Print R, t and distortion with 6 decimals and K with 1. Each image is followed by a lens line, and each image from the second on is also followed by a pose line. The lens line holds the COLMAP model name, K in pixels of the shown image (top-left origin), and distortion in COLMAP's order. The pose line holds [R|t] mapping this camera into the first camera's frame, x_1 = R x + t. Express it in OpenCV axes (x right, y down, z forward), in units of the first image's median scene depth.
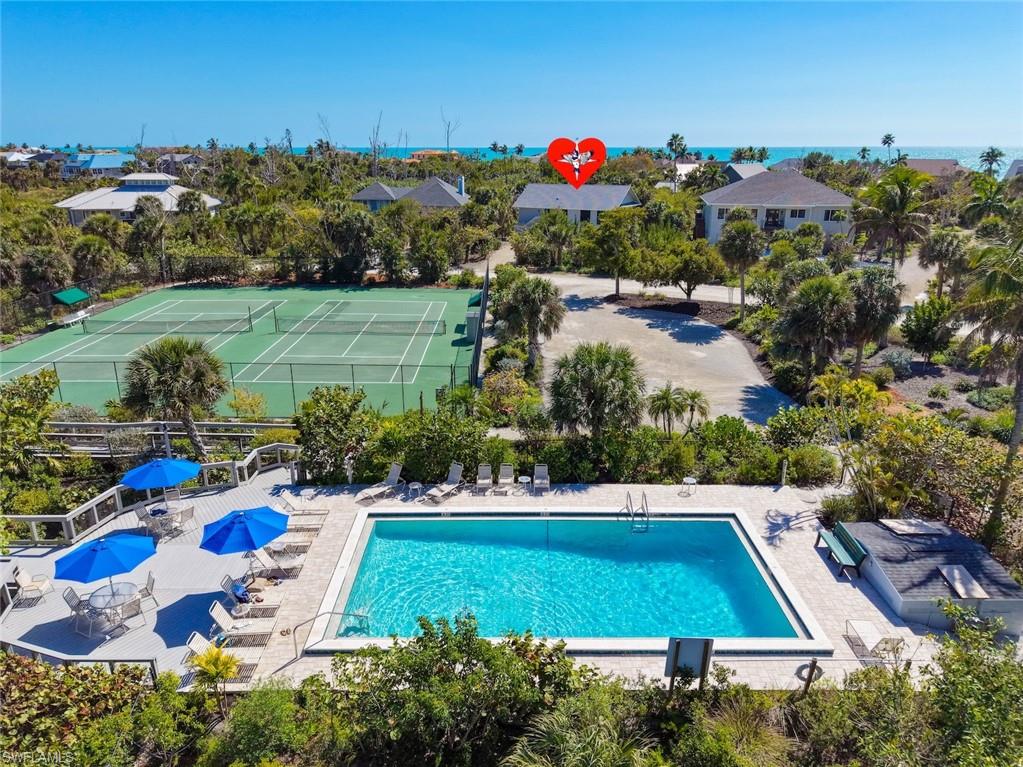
lens RADIAL K [[681.3, 0, 511.5], [0, 681.3, 383.5], [0, 0, 1]] dist [0.066513, -0.053332]
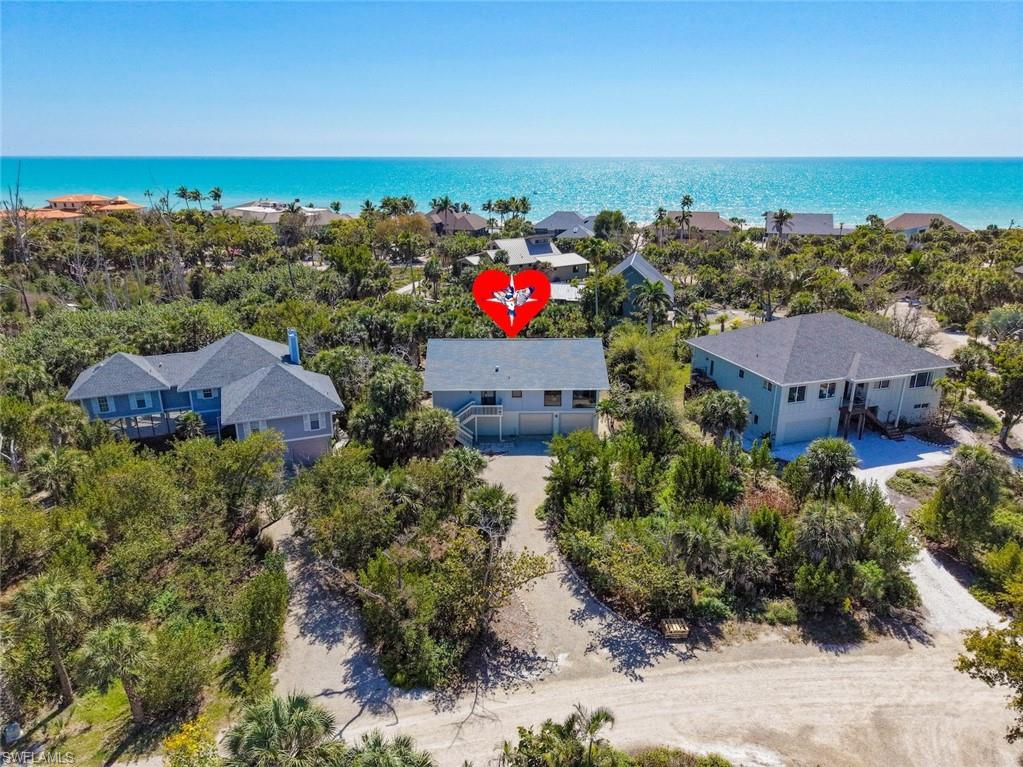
lens RADIAL K [[681.3, 0, 511.5], [0, 681.3, 383.5], [0, 0, 1]] dist [0.066513, -0.053332]
pose [[0.884980, -0.151958, 0.440136, -0.270782], [0.158910, 0.987064, 0.021267, -0.388893], [-0.437674, 0.051121, 0.897679, 0.665093]]
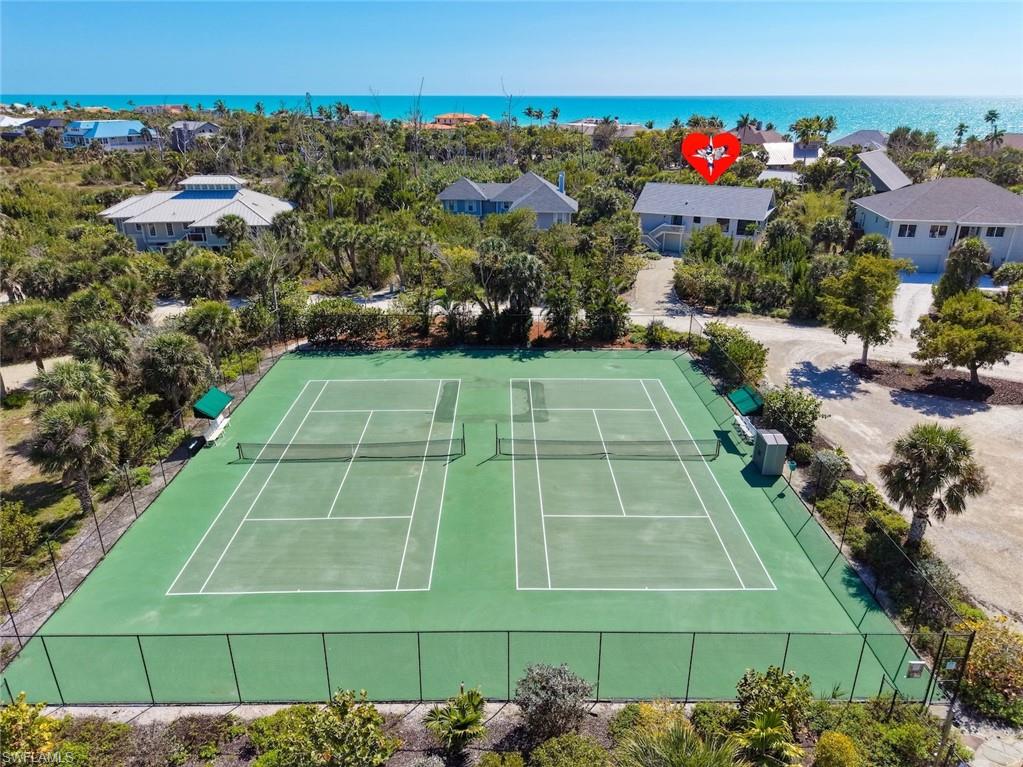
lens RADIAL K [[681.3, 0, 511.5], [0, 681.3, 383.5], [0, 0, 1]] dist [0.066513, -0.053332]
pose [[0.999813, -0.002432, 0.019191, -0.246710], [0.001177, 0.997875, 0.065154, -0.146969], [-0.019309, -0.065119, 0.997691, 0.192982]]
